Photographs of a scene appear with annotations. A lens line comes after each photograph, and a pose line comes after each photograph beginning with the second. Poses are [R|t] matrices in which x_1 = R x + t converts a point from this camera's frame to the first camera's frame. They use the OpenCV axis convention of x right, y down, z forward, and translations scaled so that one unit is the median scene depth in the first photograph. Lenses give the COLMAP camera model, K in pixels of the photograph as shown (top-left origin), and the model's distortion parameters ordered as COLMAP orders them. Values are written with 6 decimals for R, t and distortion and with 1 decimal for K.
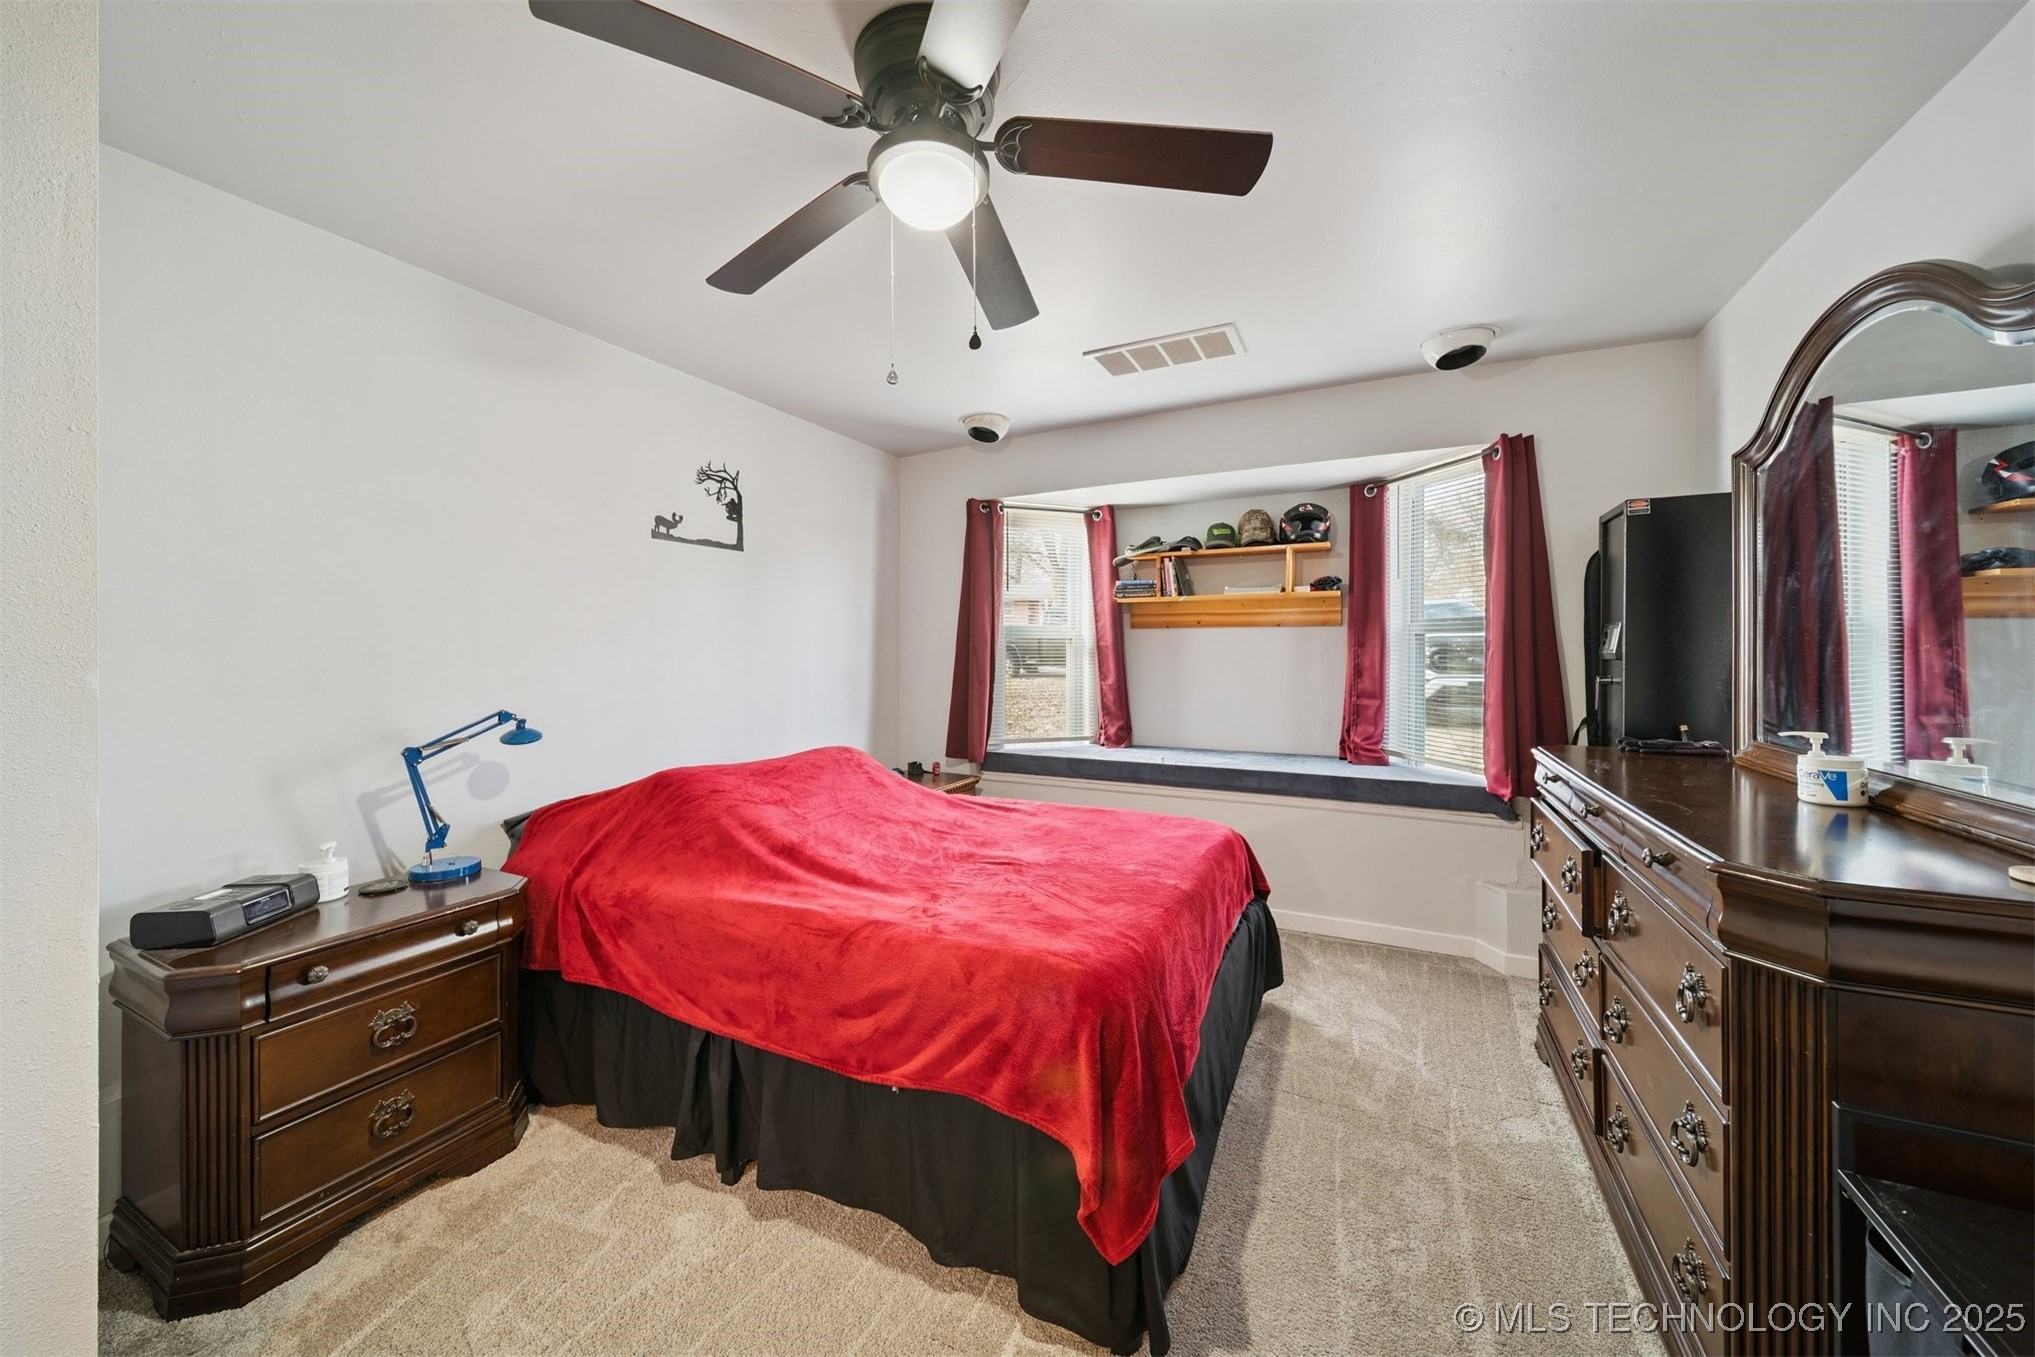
lens RADIAL K [[720.6, 0, 1007.5], [0, 720.6, 673.5], [0, 0, 1]] dist [-0.000443, -0.000249]
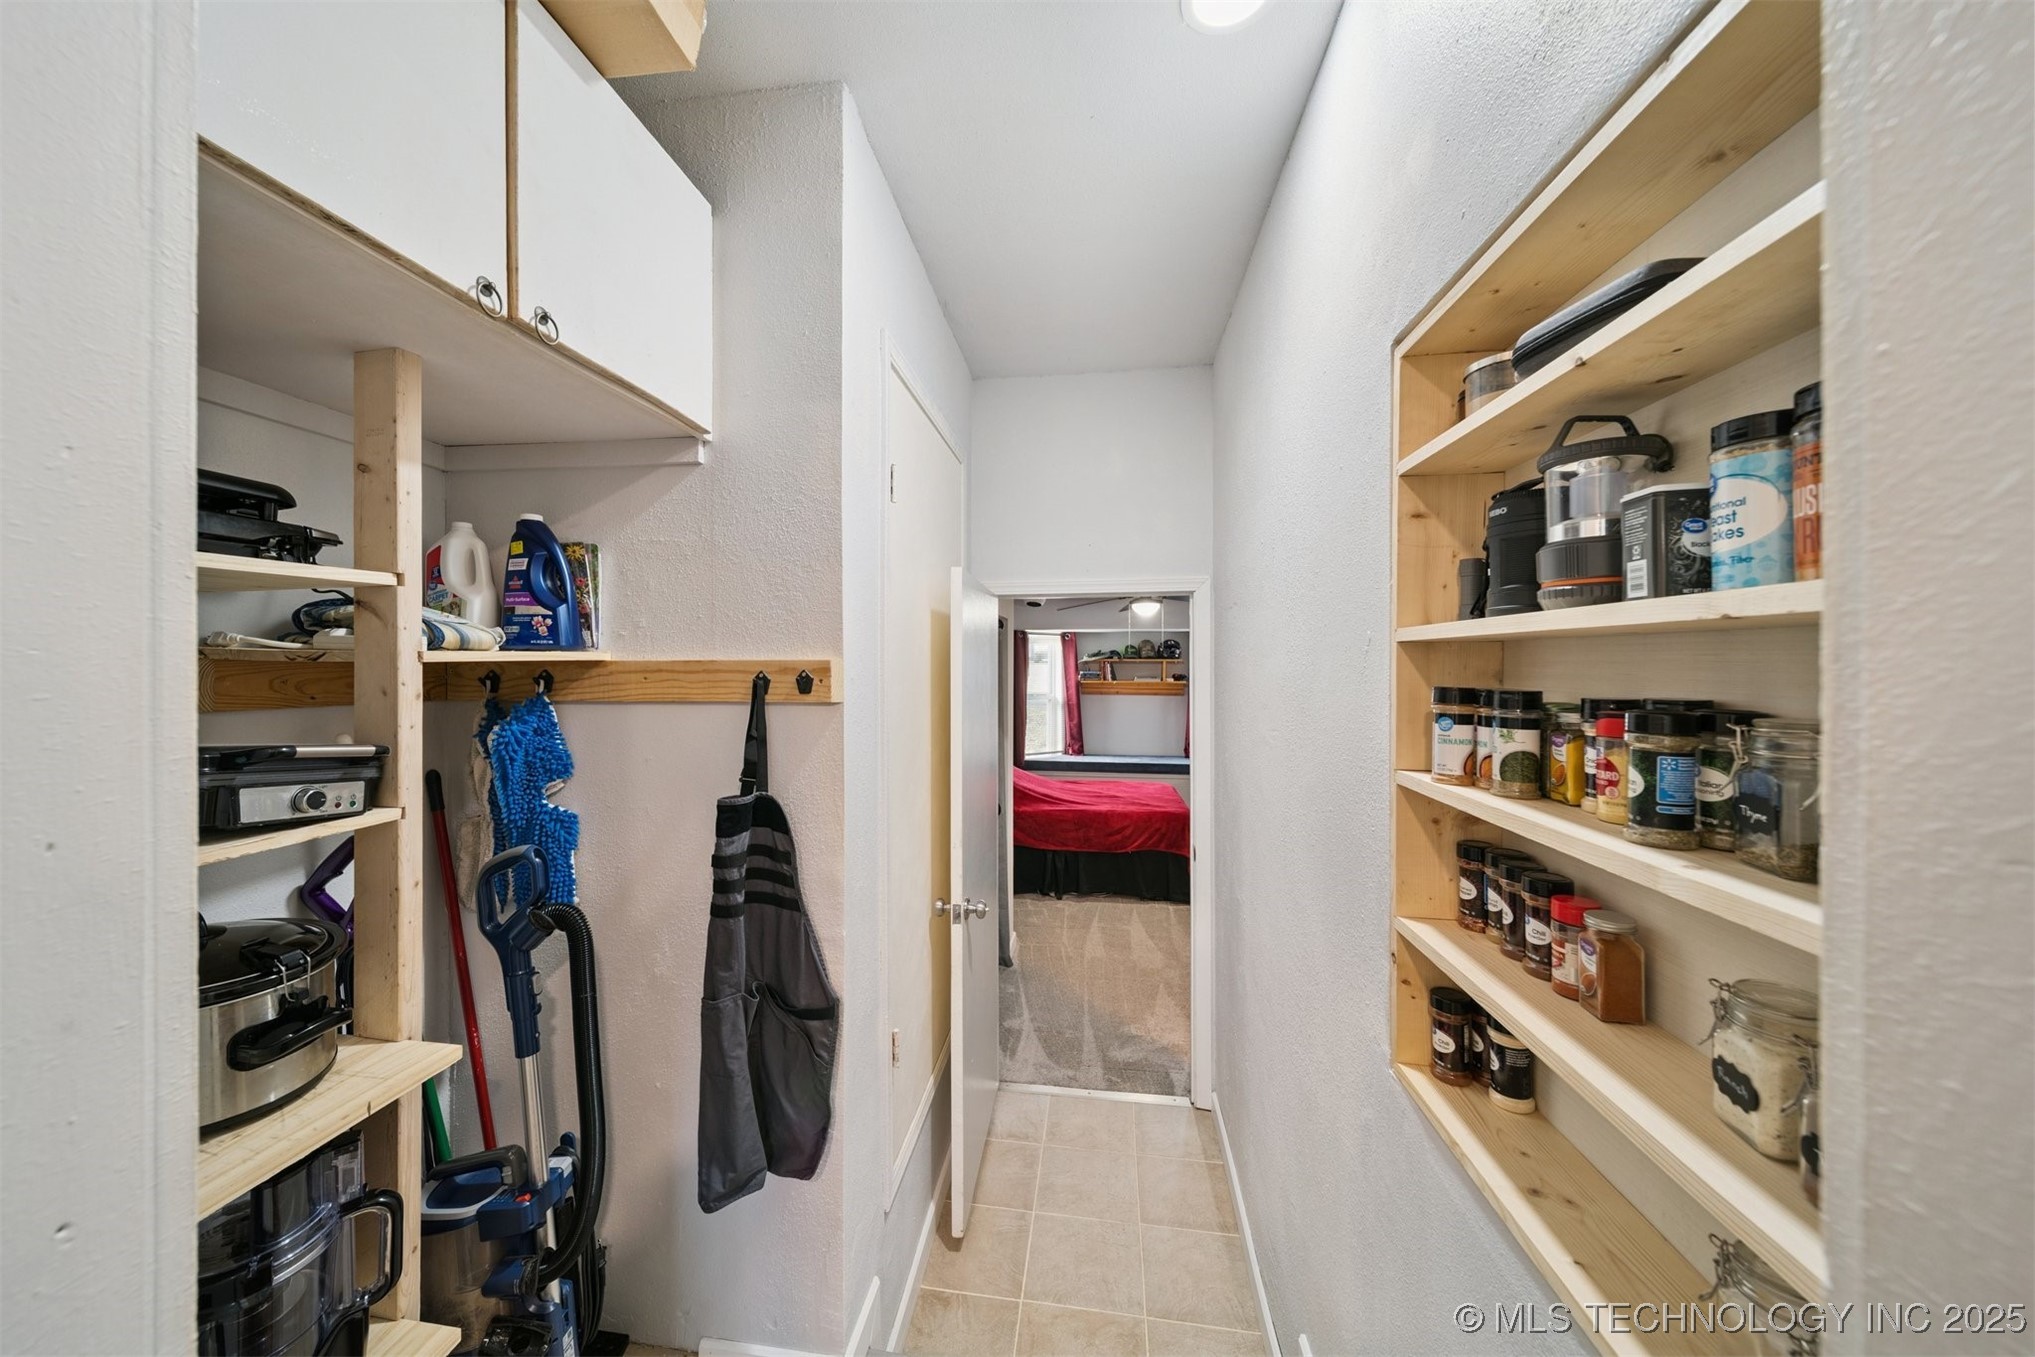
lens RADIAL K [[713.4, 0, 996.2], [0, 713.4, 671.8], [0, 0, 1]] dist [0.003103, -0.002422]
pose [[0.947317, 0.006241, 0.320236, -0.701017], [0.000051, 0.999807, -0.019635, -0.090237], [-0.320296, 0.018617, 0.947134, -0.784367]]
